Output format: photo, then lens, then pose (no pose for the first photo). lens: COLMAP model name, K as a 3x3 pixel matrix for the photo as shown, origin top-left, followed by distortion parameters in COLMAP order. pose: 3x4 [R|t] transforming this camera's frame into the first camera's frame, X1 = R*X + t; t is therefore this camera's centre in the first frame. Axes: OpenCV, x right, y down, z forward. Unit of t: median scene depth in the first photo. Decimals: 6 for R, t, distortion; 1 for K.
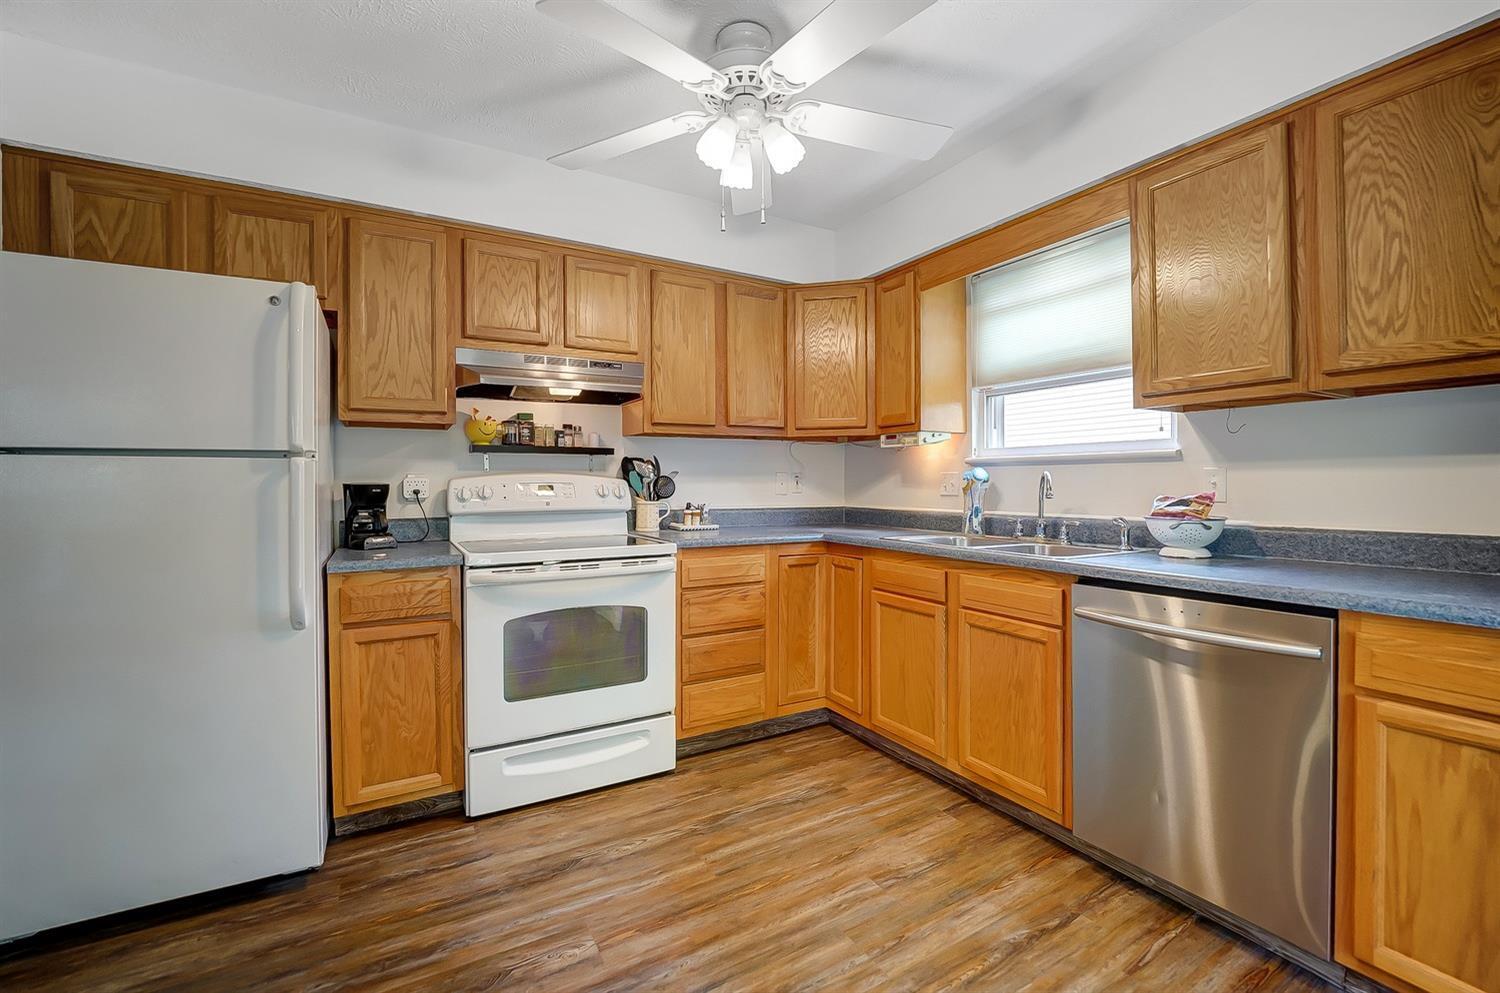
lens RADIAL K [[639.0, 0, 735.8], [0, 639.0, 487.5], [0, 0, 1]] dist [0.007502, -0.004823]
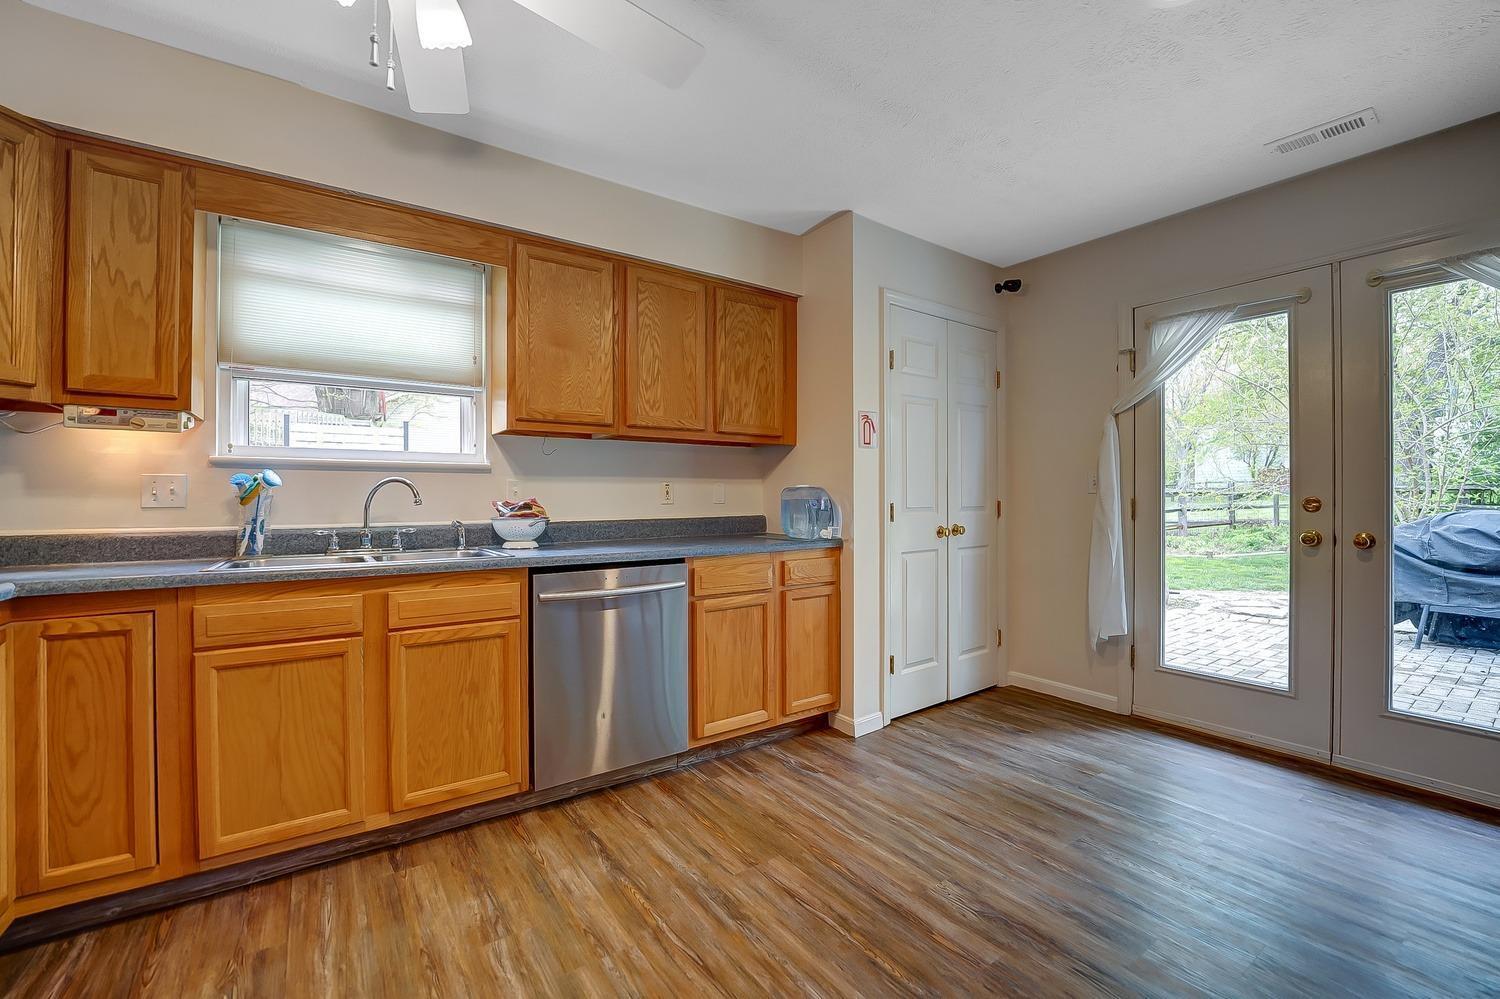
lens RADIAL K [[645.7, 0, 750.0], [0, 645.7, 499.5], [0, 0, 1]] dist [-0.001262, -0.000317]
pose [[-0.087219, 0.002971, 0.996185, -0.599102], [0.010909, 0.999938, -0.002027, 0.017282], [-0.996129, 0.010691, -0.087246, 0.627460]]
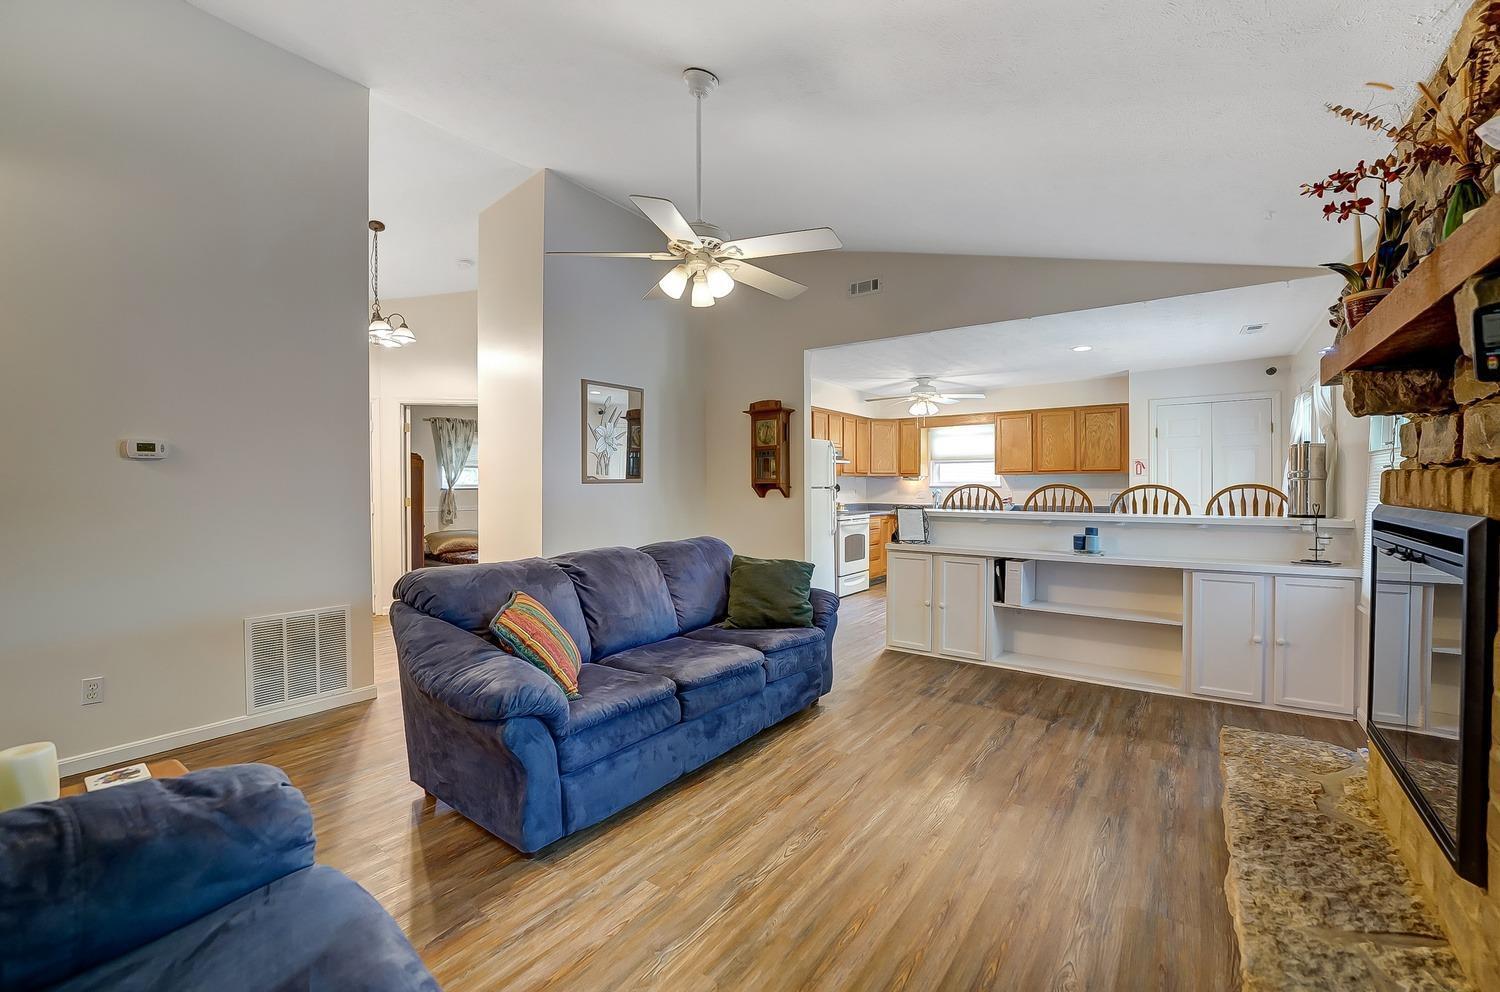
lens RADIAL K [[627.9, 0, 750.0], [0, 627.9, 496.0], [0, 0, 1]] dist [-0.017964, -0.000199]
pose [[0.908925, -0.002311, 0.416953, -2.168084], [0.001024, 0.999994, 0.003309, -0.007369], [-0.416958, -0.002581, 0.908922, -1.709238]]
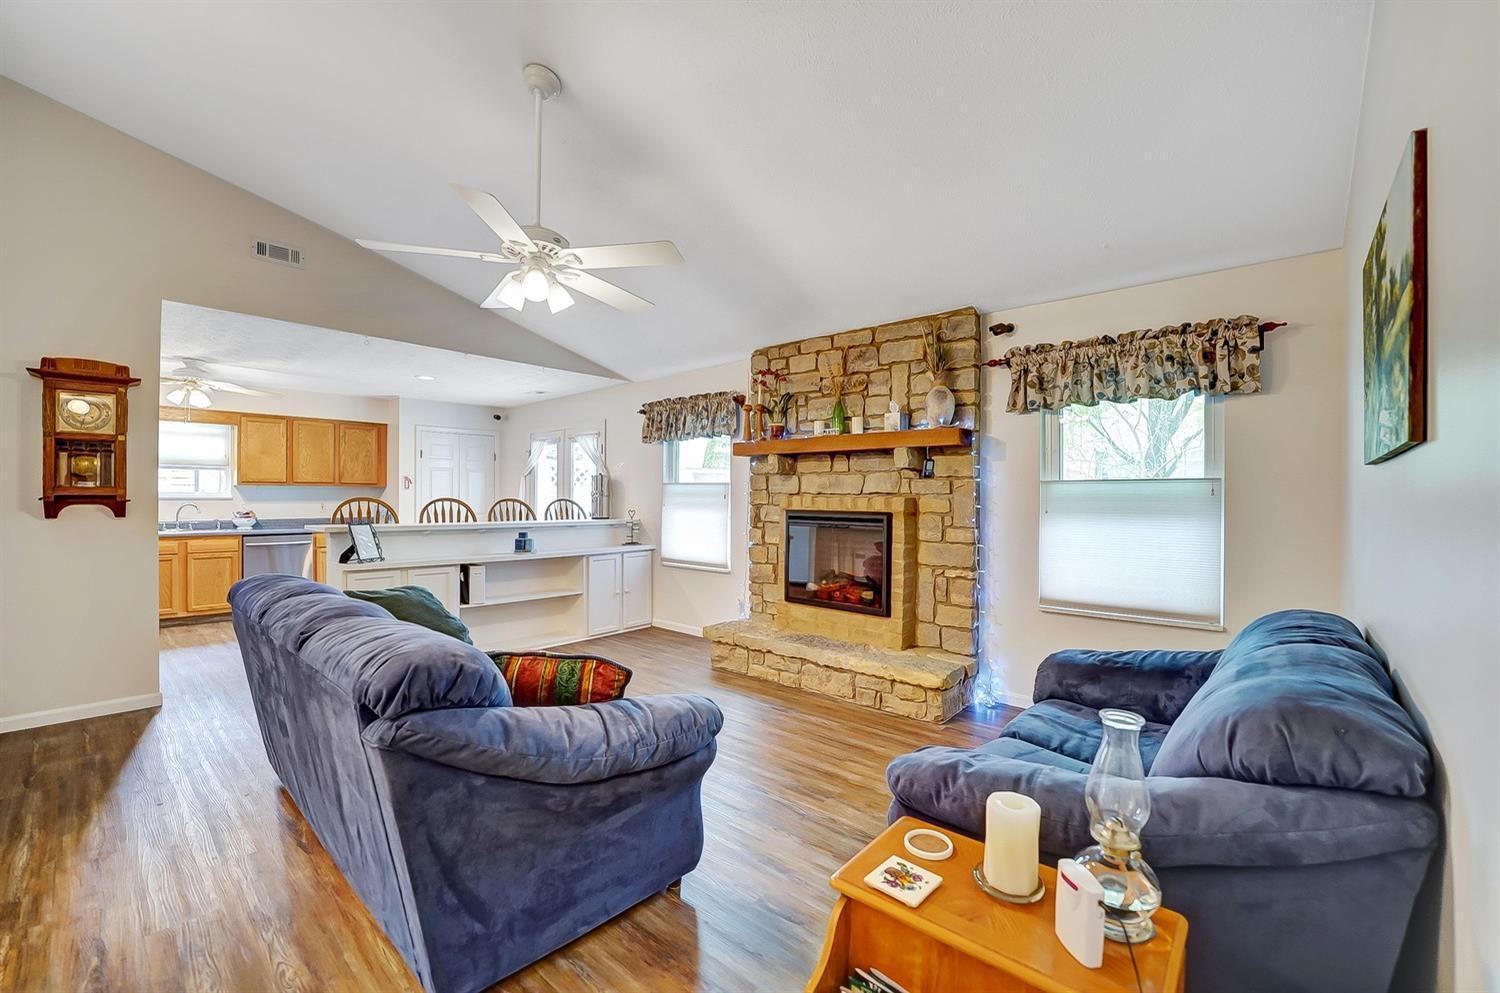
lens RADIAL K [[627.9, 0, 750.0], [0, 627.9, 496.5], [0, 0, 1]] dist [-0.017964, -0.000199]
pose [[-0.325369, 0.007536, 0.945557, -3.077879], [0.006478, 0.999963, -0.005741, -0.025659], [-0.945565, 0.004258, -0.325405, -0.420543]]
